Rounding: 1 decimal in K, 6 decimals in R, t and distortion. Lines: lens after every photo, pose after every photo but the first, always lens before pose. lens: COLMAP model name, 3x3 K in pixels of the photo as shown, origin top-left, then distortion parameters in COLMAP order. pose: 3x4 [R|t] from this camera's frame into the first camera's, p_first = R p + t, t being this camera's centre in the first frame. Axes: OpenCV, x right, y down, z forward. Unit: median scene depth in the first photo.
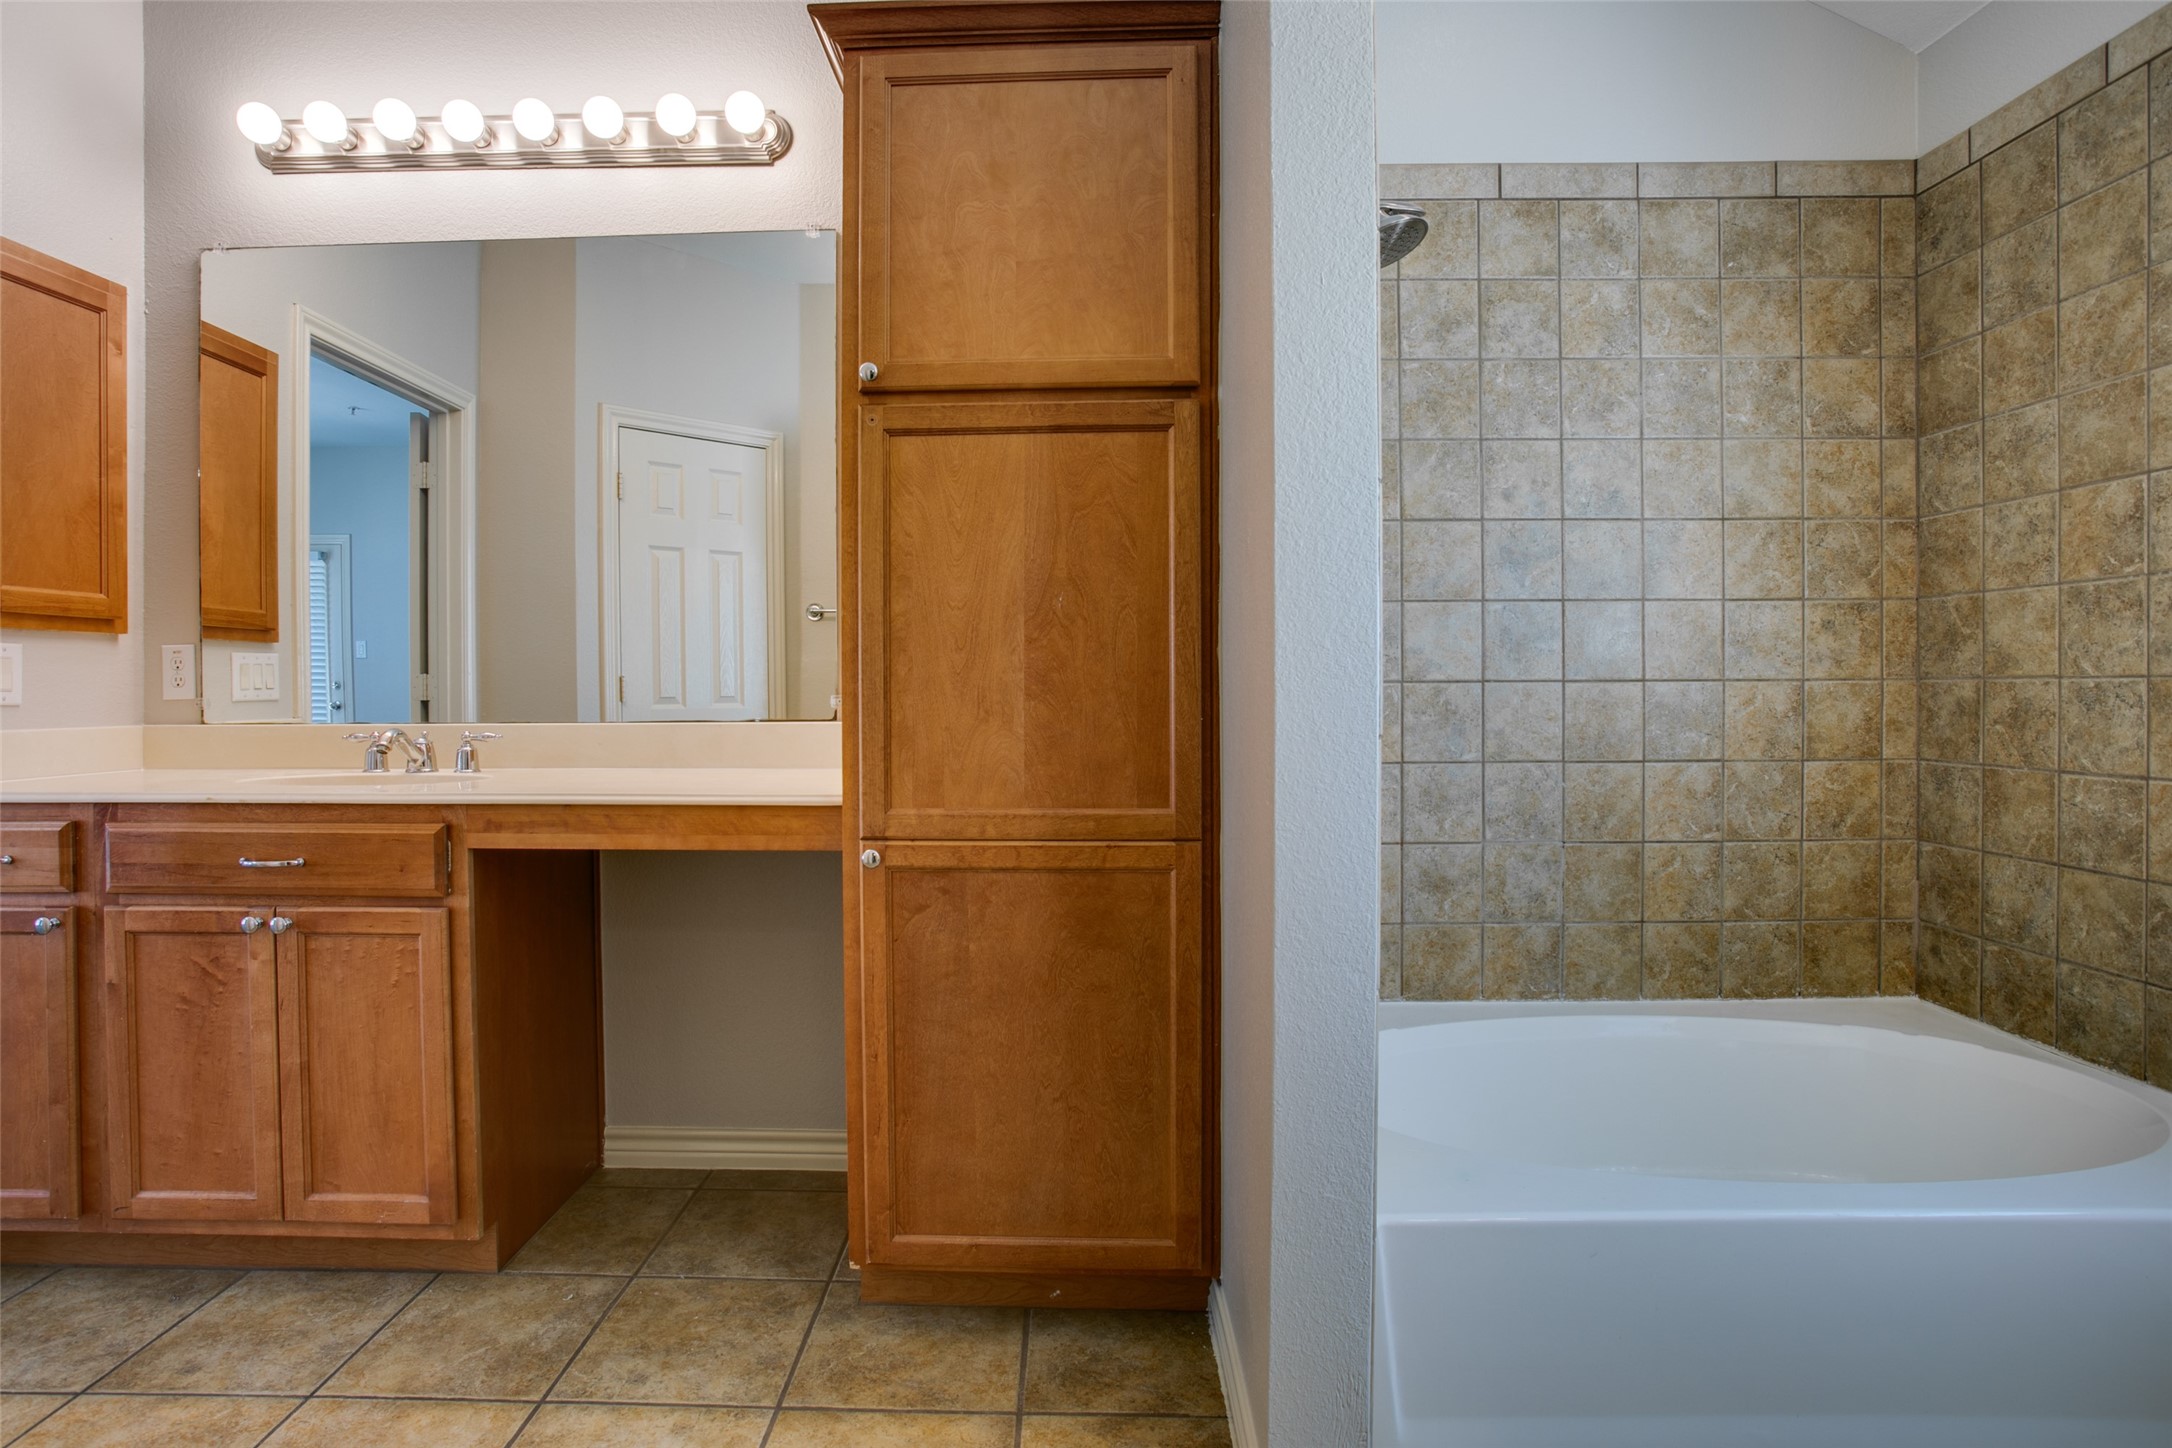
lens RADIAL K [[1095.8, 0, 985.0], [0, 1095.8, 699.9], [0, 0, 1]] dist [-0.016238, 0.000221]
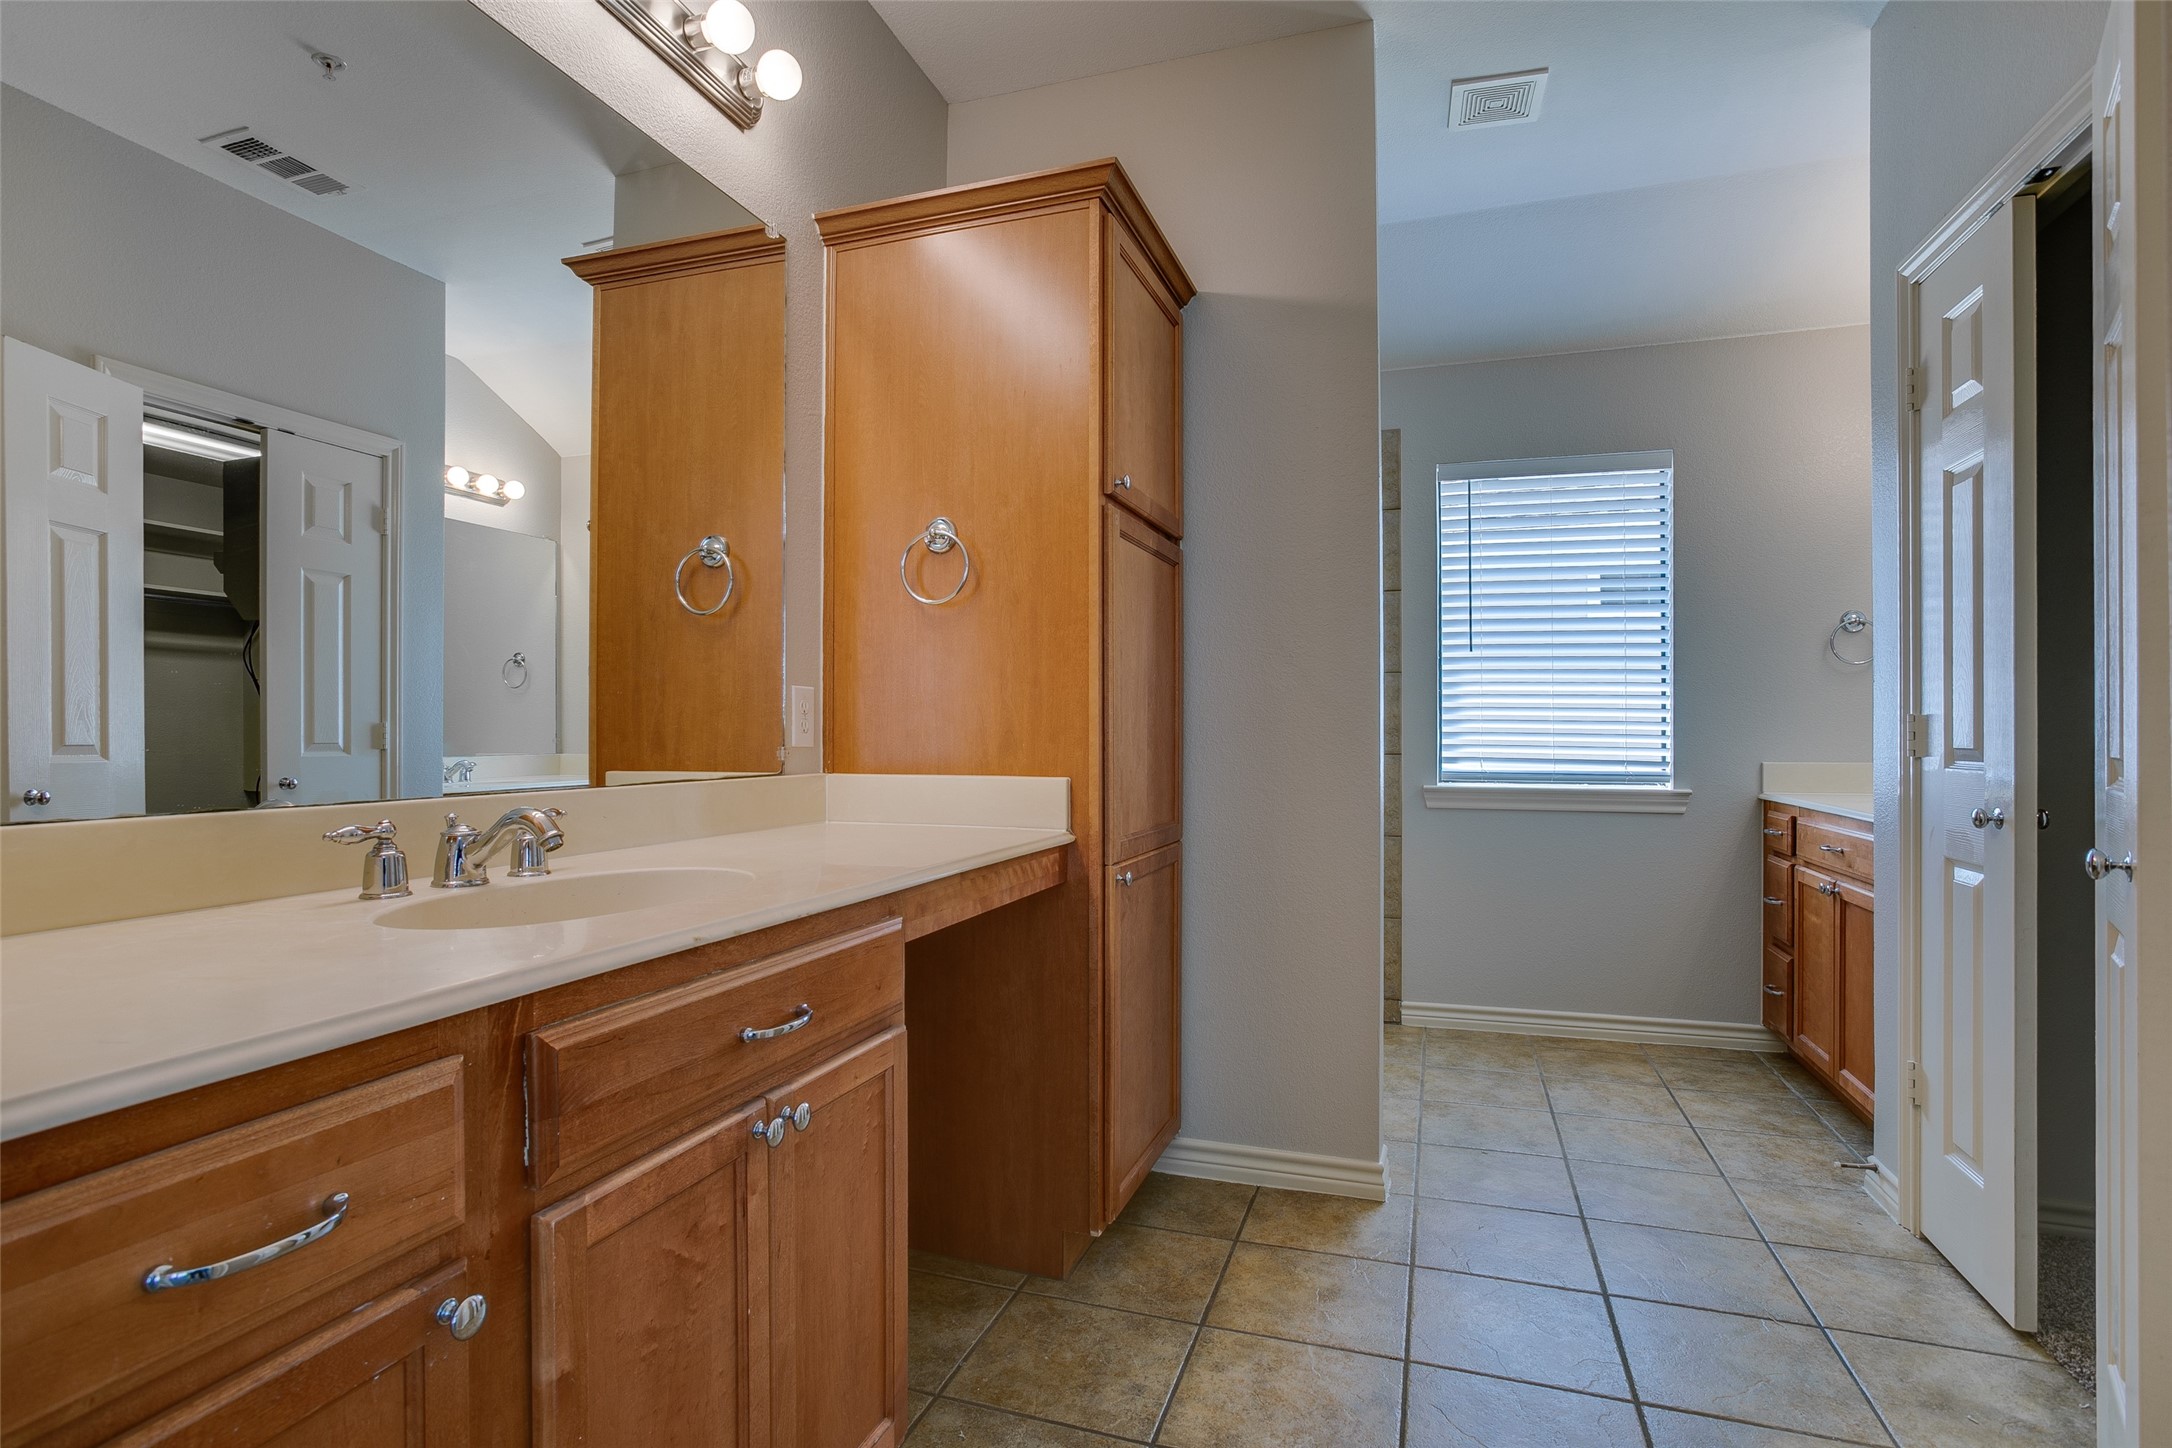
lens RADIAL K [[1095.8, 0, 1097.8], [0, 1095.8, 728.2], [0, 0, 1]] dist [-0.016238, 0.000221]
pose [[0.290819, -0.000645, 0.956778, -1.190009], [0.003351, 0.999994, -0.000345, -0.016628], [-0.956772, 0.003307, 0.290820, 0.642371]]
